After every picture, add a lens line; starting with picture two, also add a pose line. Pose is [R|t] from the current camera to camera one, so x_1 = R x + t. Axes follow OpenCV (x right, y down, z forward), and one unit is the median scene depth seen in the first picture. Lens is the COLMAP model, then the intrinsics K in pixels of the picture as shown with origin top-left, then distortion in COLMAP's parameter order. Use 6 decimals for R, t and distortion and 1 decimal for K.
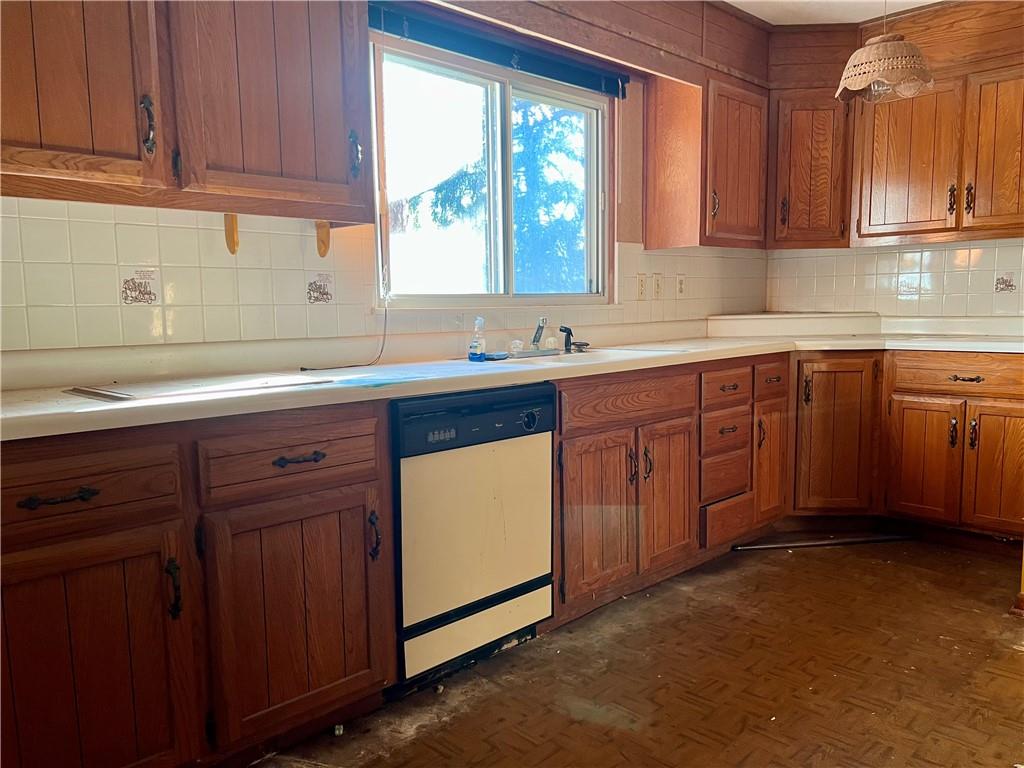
lens RADIAL K [[767.8, 0, 512.0], [0, 767.8, 384.0], [0, 0, 1]] dist [0.069746, -0.082443]
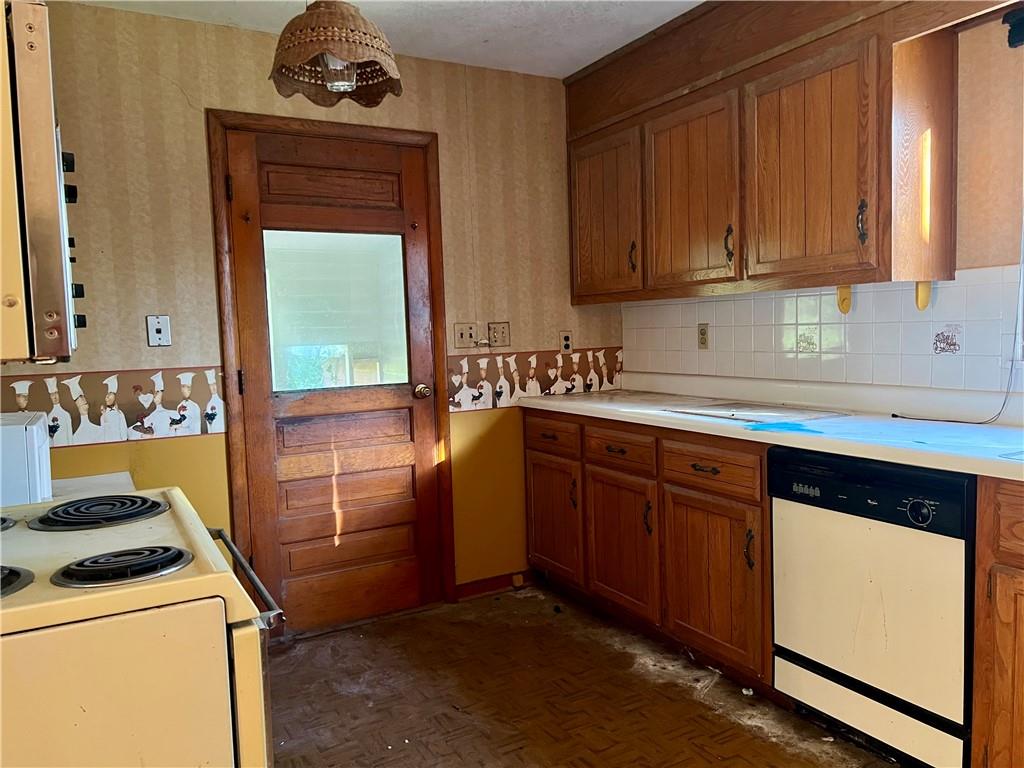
lens RADIAL K [[768.2, 0, 519.3], [0, 768.2, 394.8], [0, 0, 1]] dist [0.076066, -0.093437]
pose [[-0.245261, 0.104901, -0.963765, 0.849105], [-0.070791, 0.989537, 0.125722, -0.140196], [0.966869, 0.099061, -0.235269, 0.715524]]
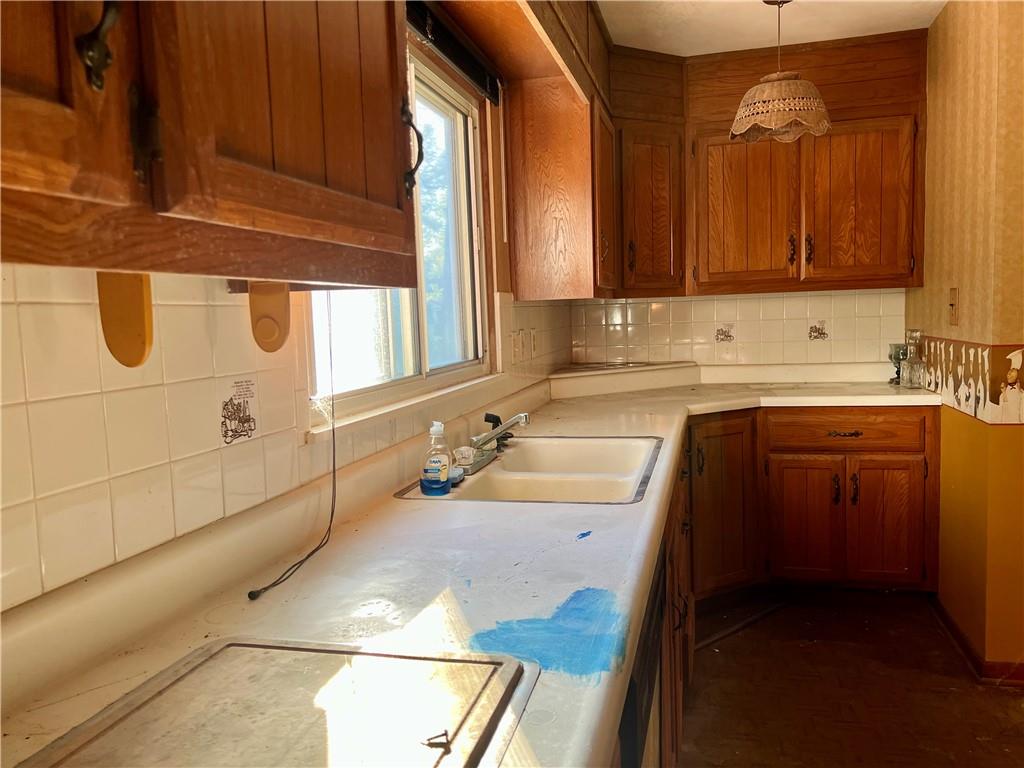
lens RADIAL K [[767.8, 0, 512.0], [0, 767.8, 384.0], [0, 0, 1]] dist [0.069746, -0.082443]
pose [[0.851484, -0.064714, 0.520372, -0.356399], [0.079291, 0.996835, -0.005777, -0.124732], [-0.518351, 0.046180, 0.853920, 0.491622]]
